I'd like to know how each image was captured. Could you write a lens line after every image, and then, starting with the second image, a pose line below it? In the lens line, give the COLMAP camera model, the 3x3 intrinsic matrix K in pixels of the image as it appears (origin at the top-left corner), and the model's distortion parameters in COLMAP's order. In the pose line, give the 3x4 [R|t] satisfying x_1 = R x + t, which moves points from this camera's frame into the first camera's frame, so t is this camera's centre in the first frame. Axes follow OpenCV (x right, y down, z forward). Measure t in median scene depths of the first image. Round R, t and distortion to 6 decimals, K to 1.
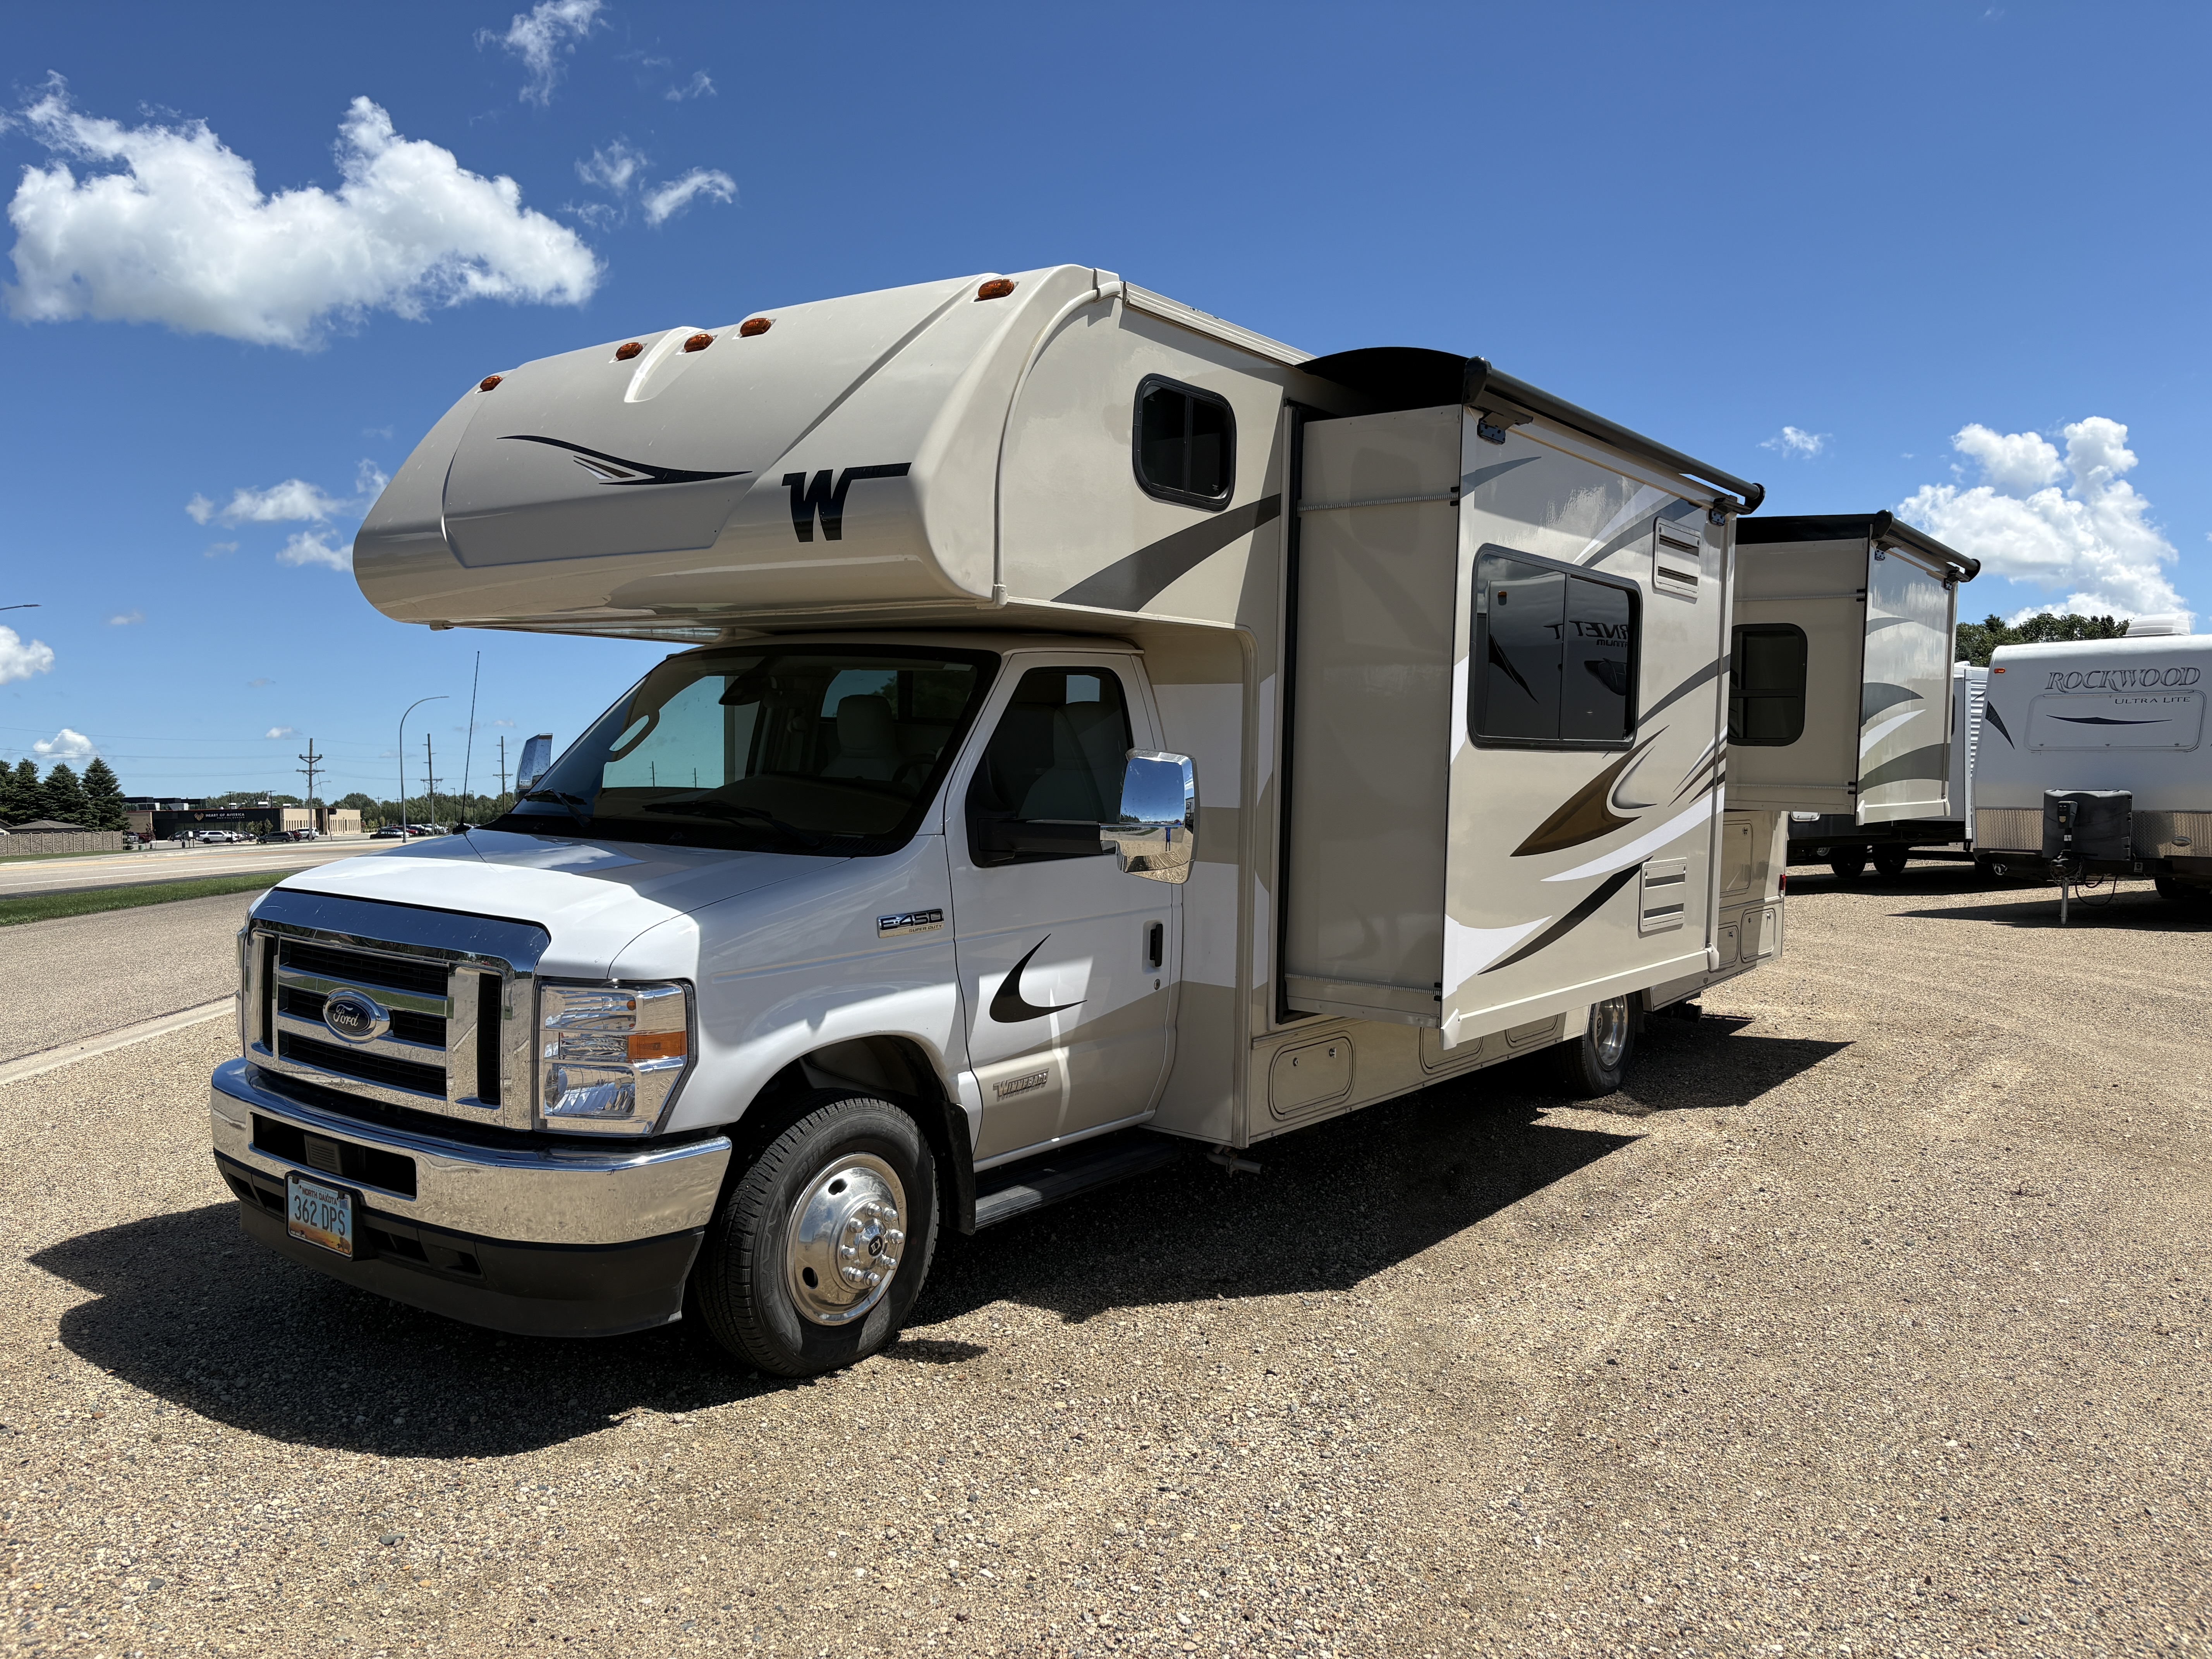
lens RADIAL K [[1706.1, 0, 1106.0], [0, 1706.1, 829.5], [0, 0, 1]] dist [0.016125, -0.003027]
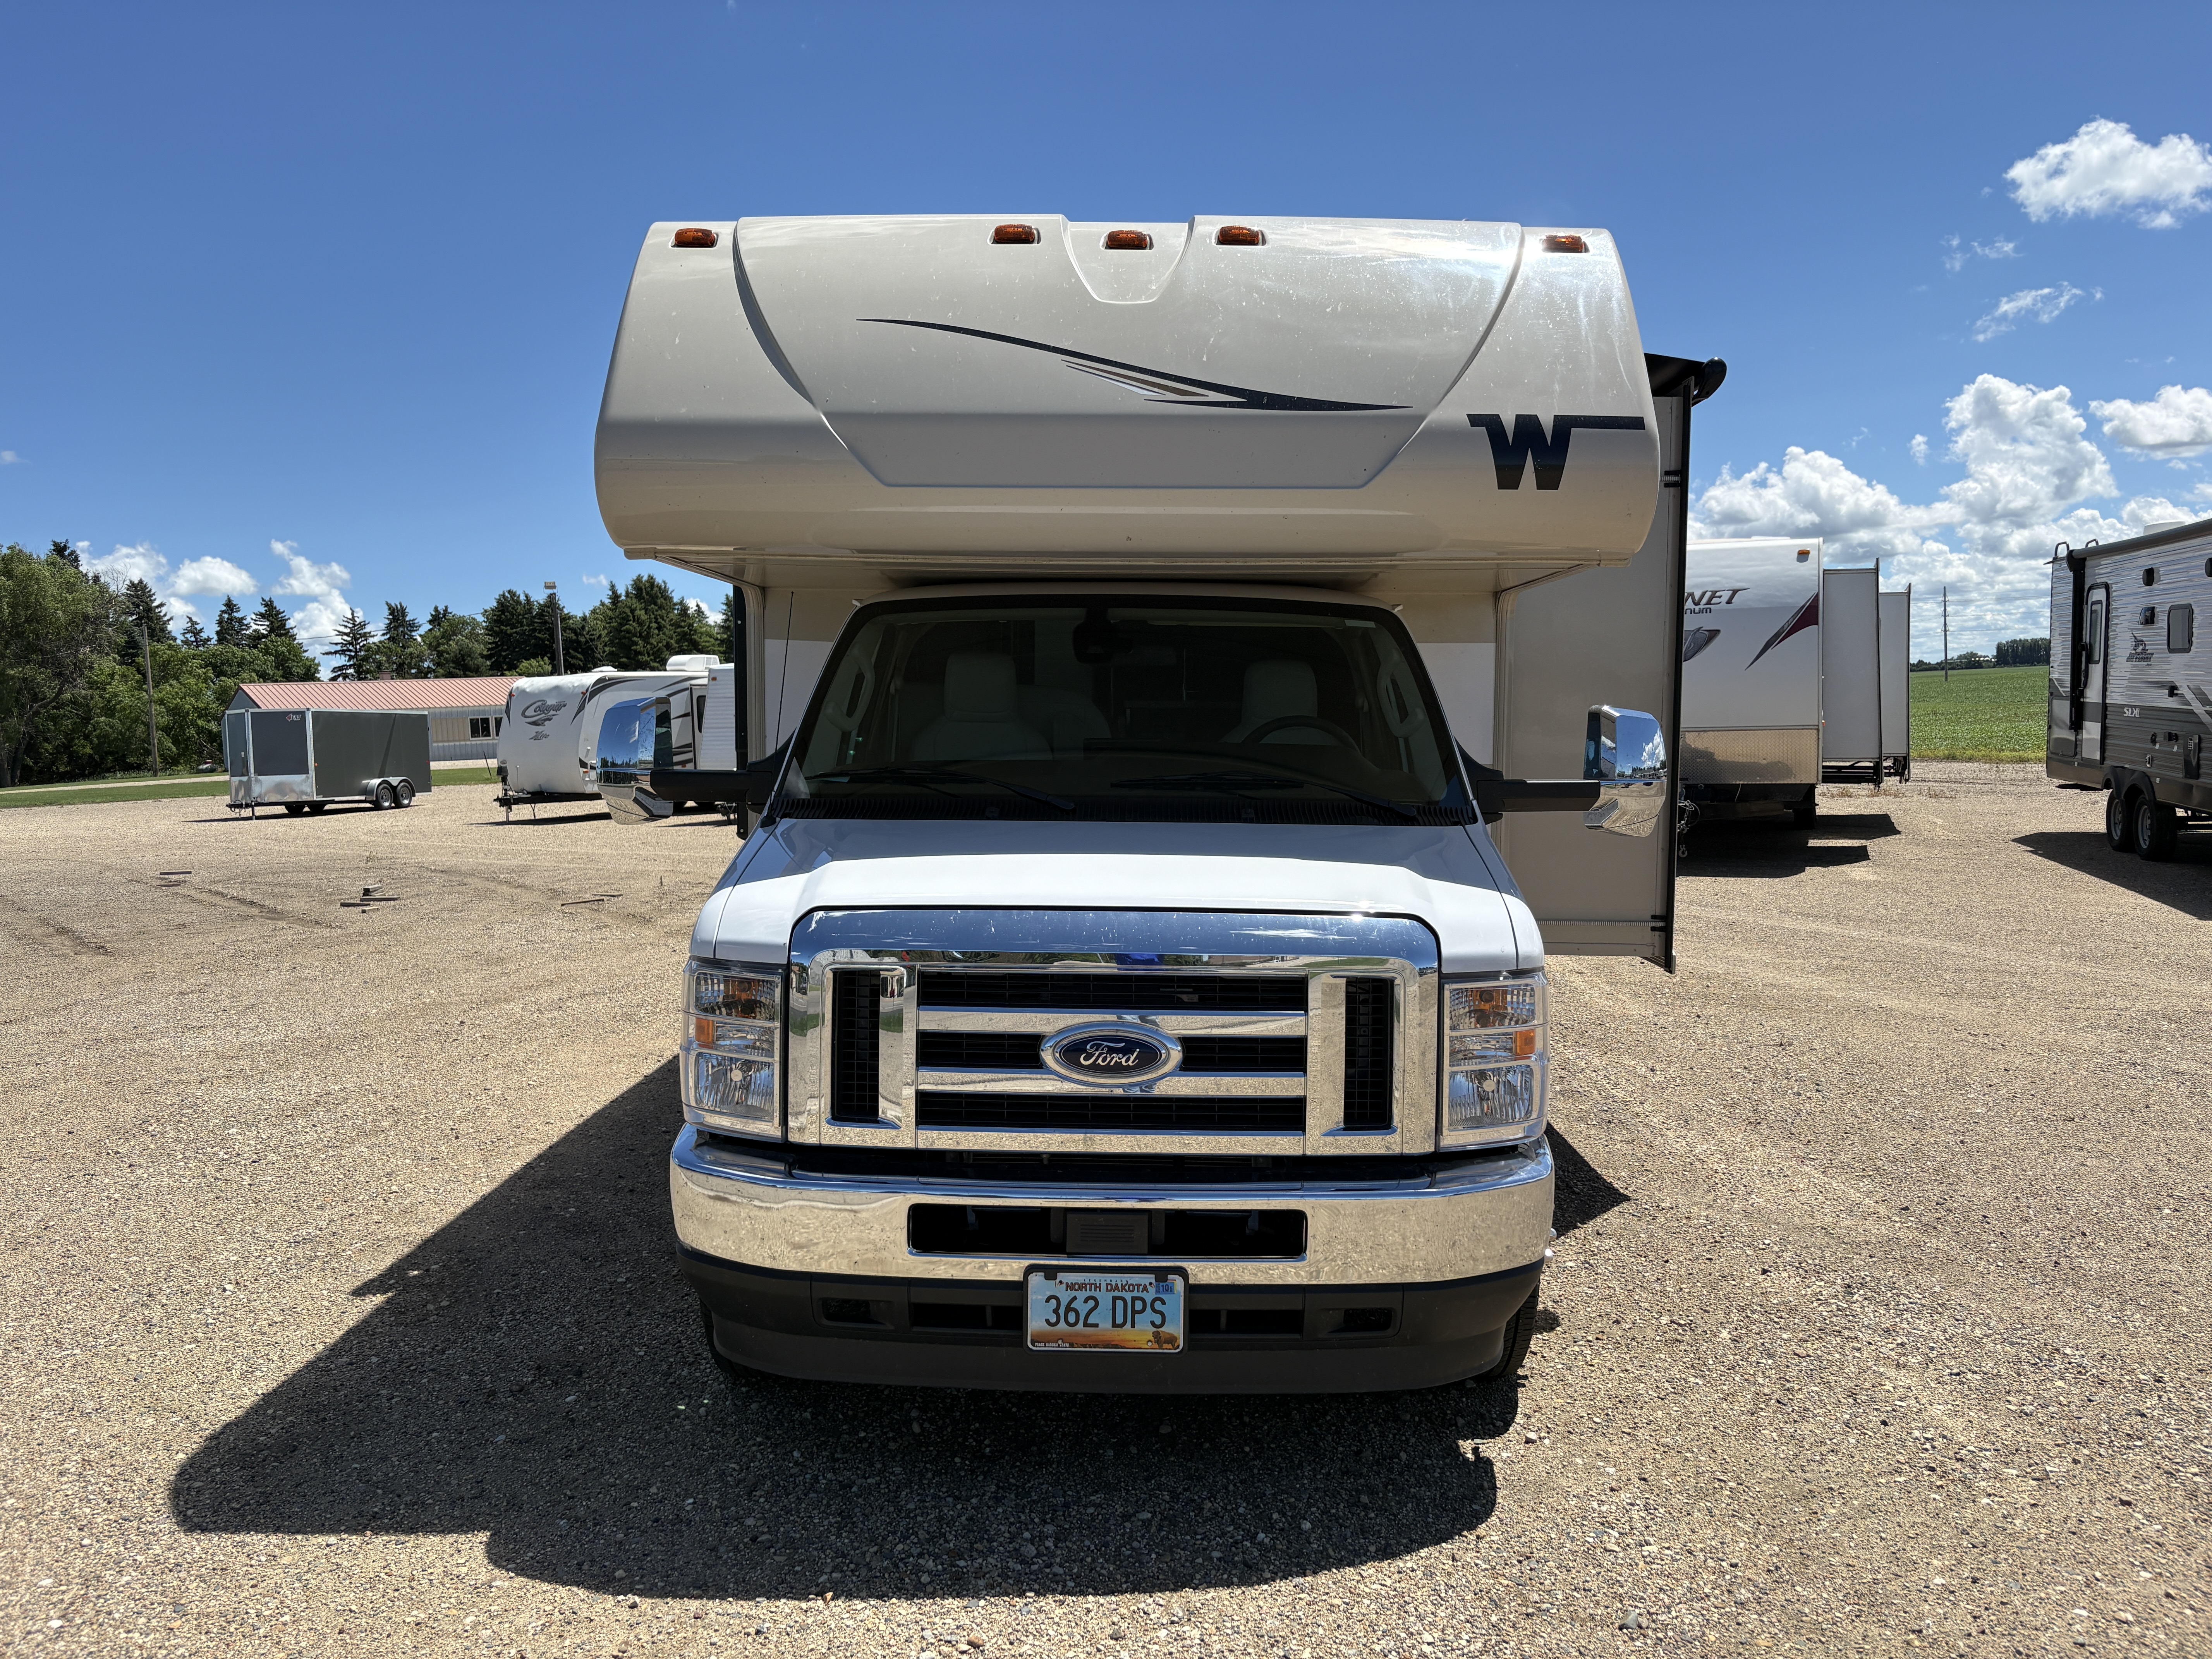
lens RADIAL K [[1706.1, 0, 1106.0], [0, 1706.1, 829.5], [0, 0, 1]] dist [0.016125, -0.003027]
pose [[0.809933, -0.050533, 0.584341, -0.918419], [0.038519, 0.998714, 0.032977, -0.021914], [-0.585256, -0.004201, 0.810838, 0.370325]]
